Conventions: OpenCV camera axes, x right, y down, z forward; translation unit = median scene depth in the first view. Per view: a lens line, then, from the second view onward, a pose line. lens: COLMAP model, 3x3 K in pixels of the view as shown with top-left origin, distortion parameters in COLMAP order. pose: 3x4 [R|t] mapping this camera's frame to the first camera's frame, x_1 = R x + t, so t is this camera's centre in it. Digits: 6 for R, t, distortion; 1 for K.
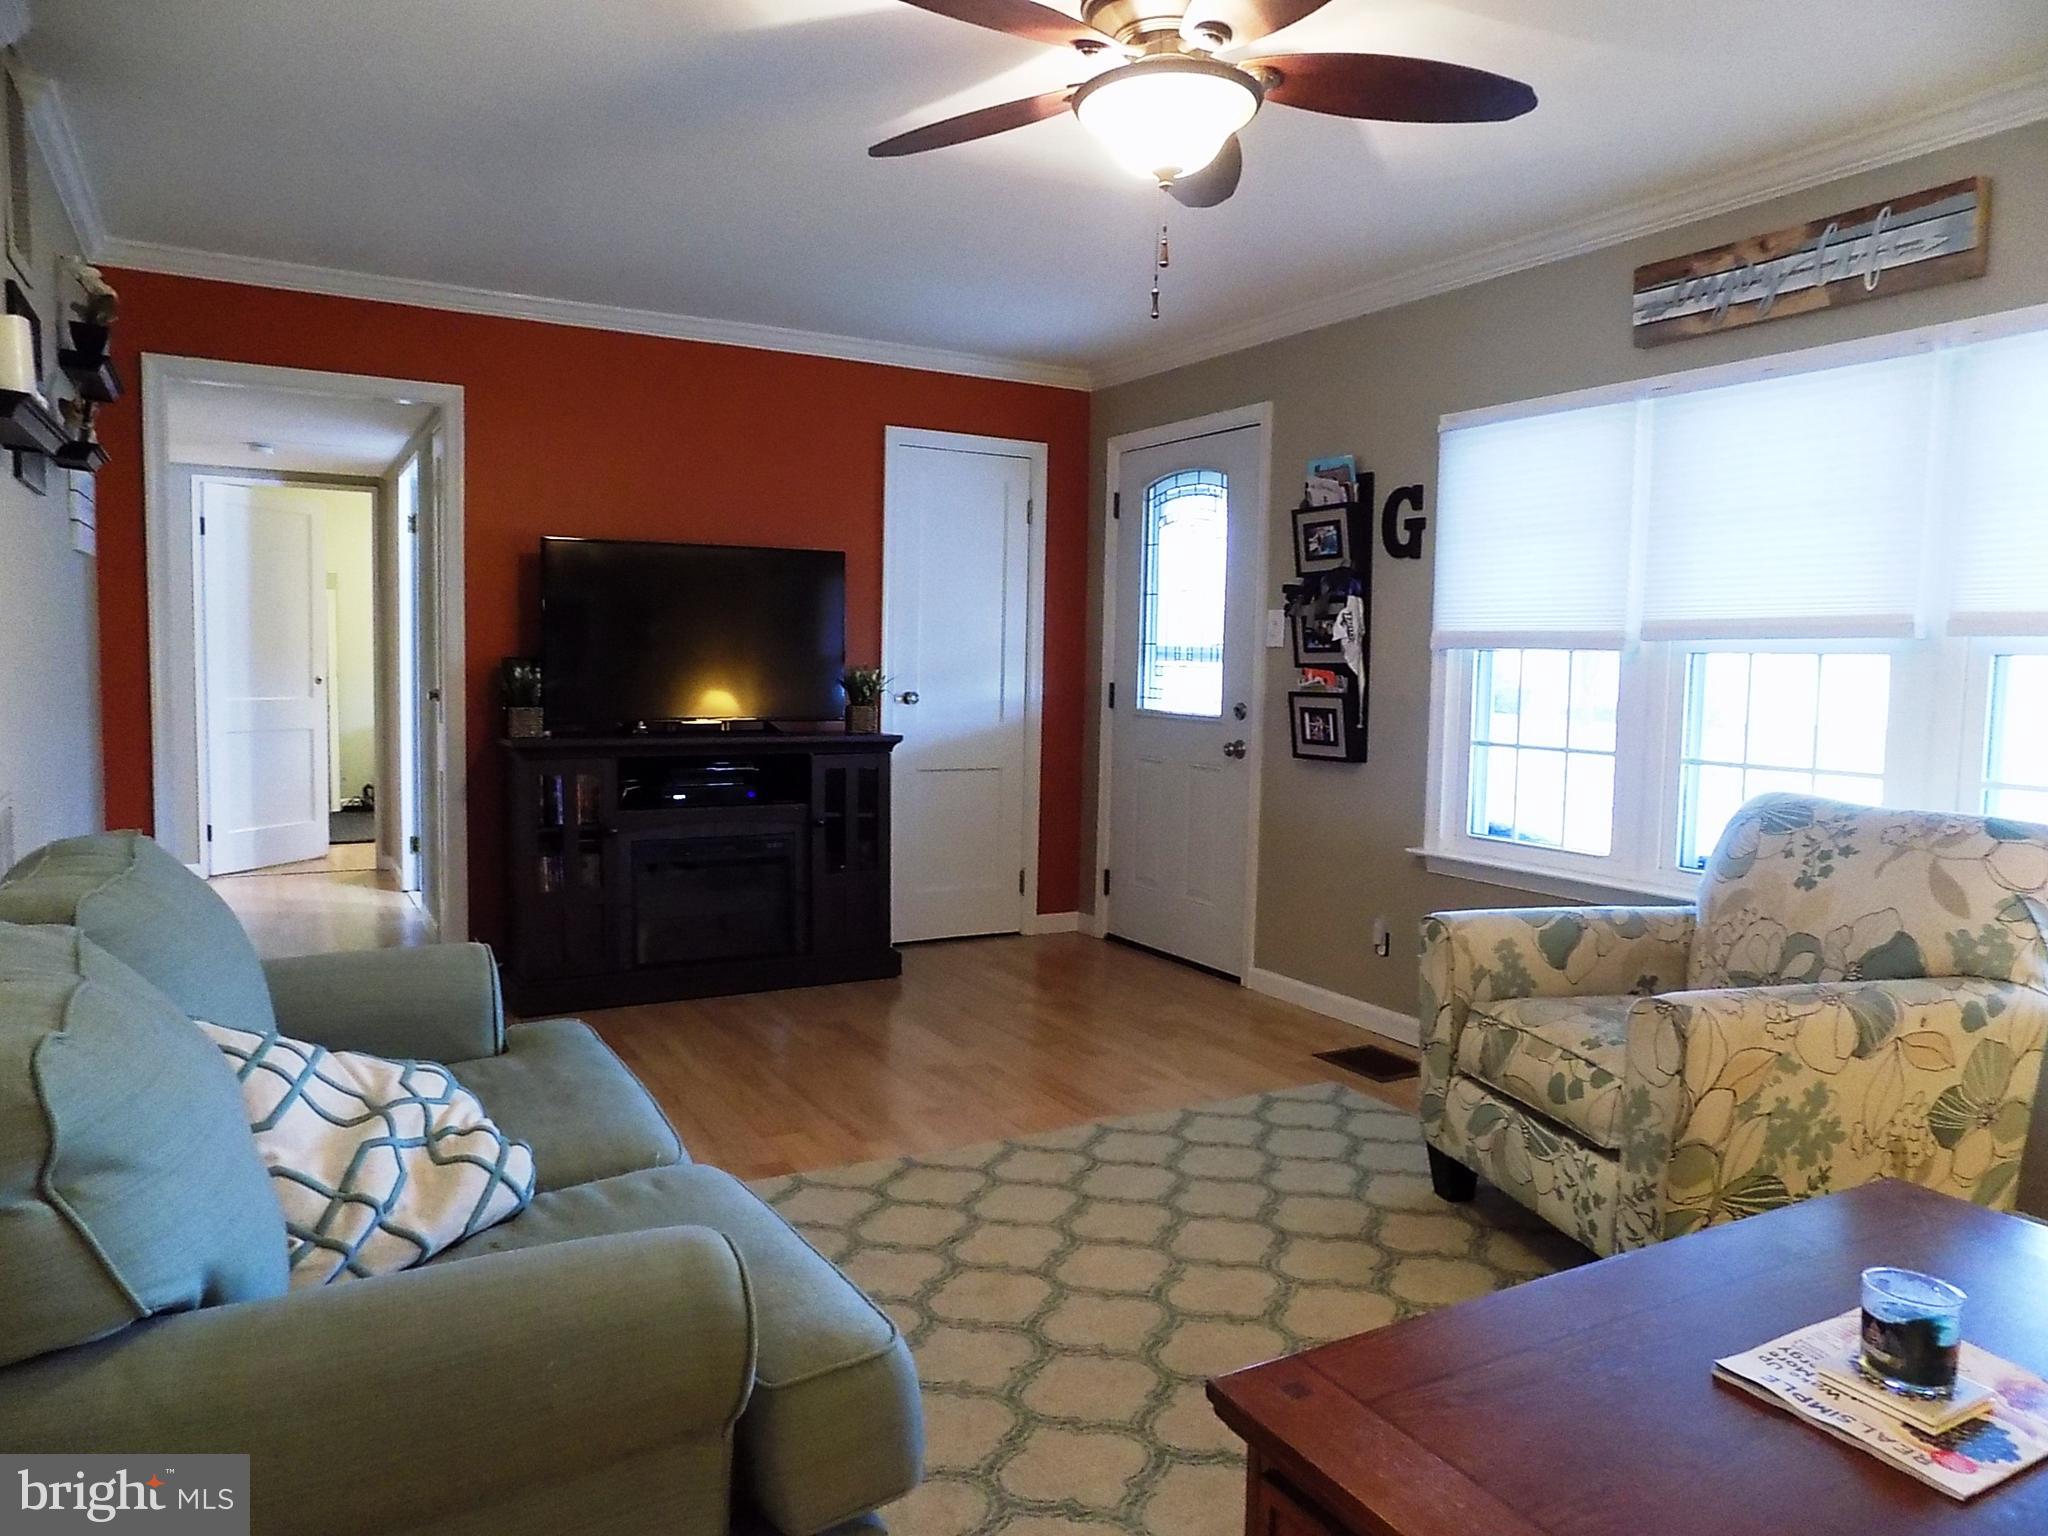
lens RADIAL K [[1388.3, 0, 1015.1], [0, 1388.3, 770.4], [0, 0, 1]] dist [-0.073143, 0.085811]
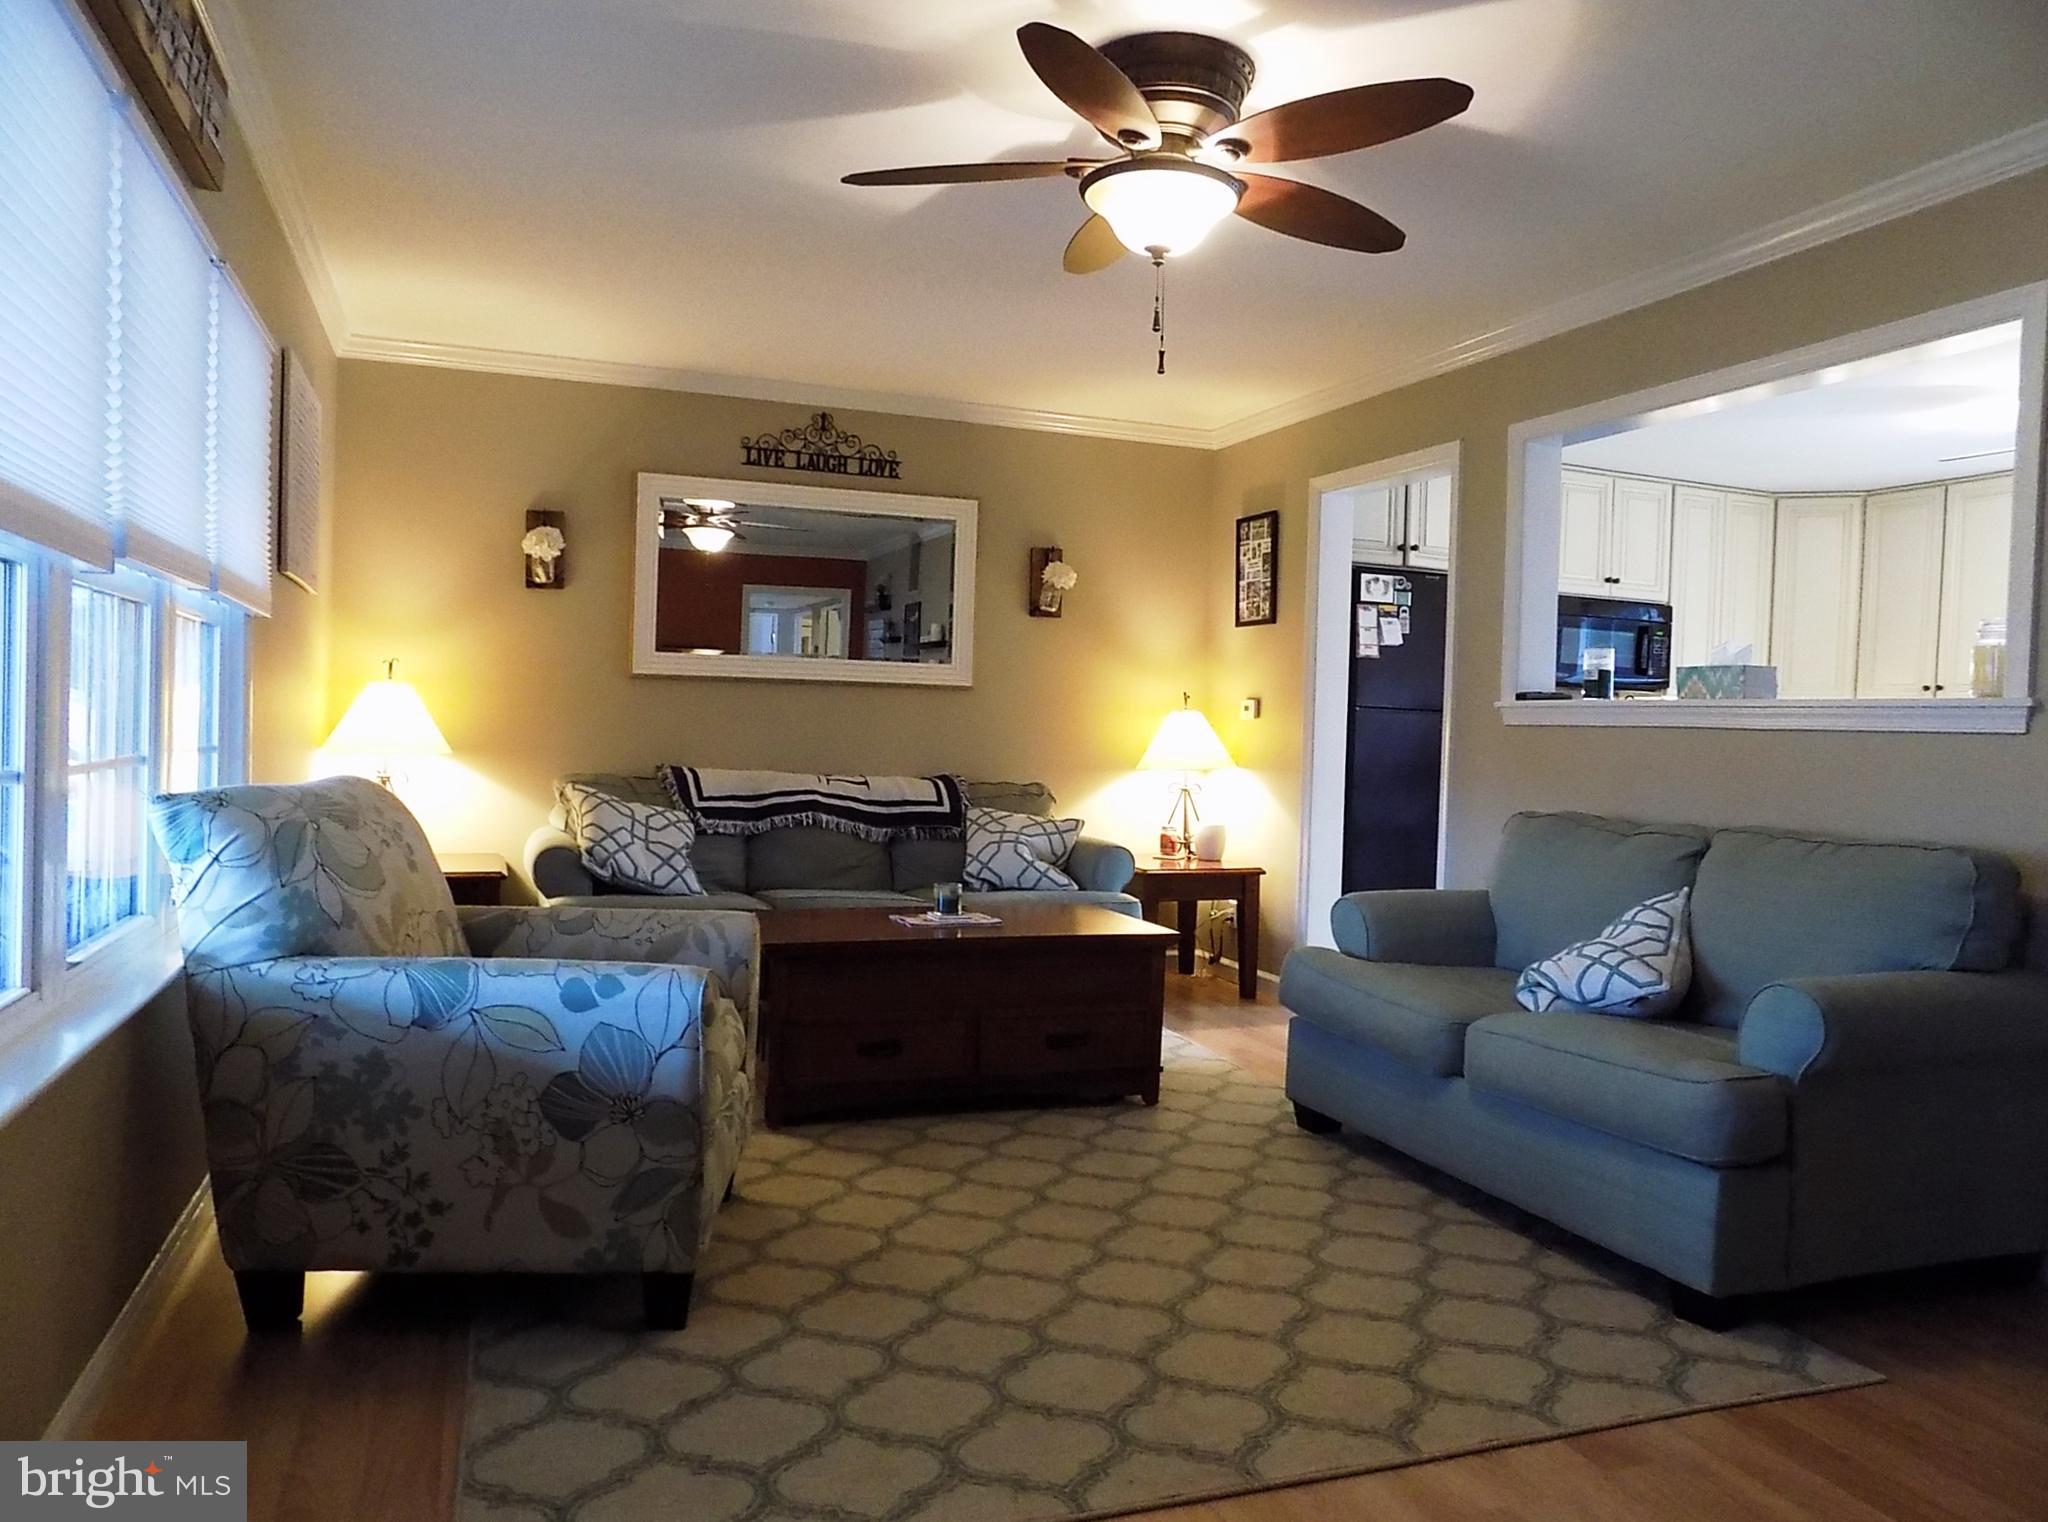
lens RADIAL K [[1407.9, 0, 1024.0], [0, 1407.9, 761.0], [0, 0, 1]] dist [-0.075094, 0.080712]
pose [[-0.988117, -0.052122, 0.144599, 0.015755], [-0.036707, 0.993549, 0.107297, -0.069653], [-0.149258, 0.100714, -0.983656, 1.204659]]
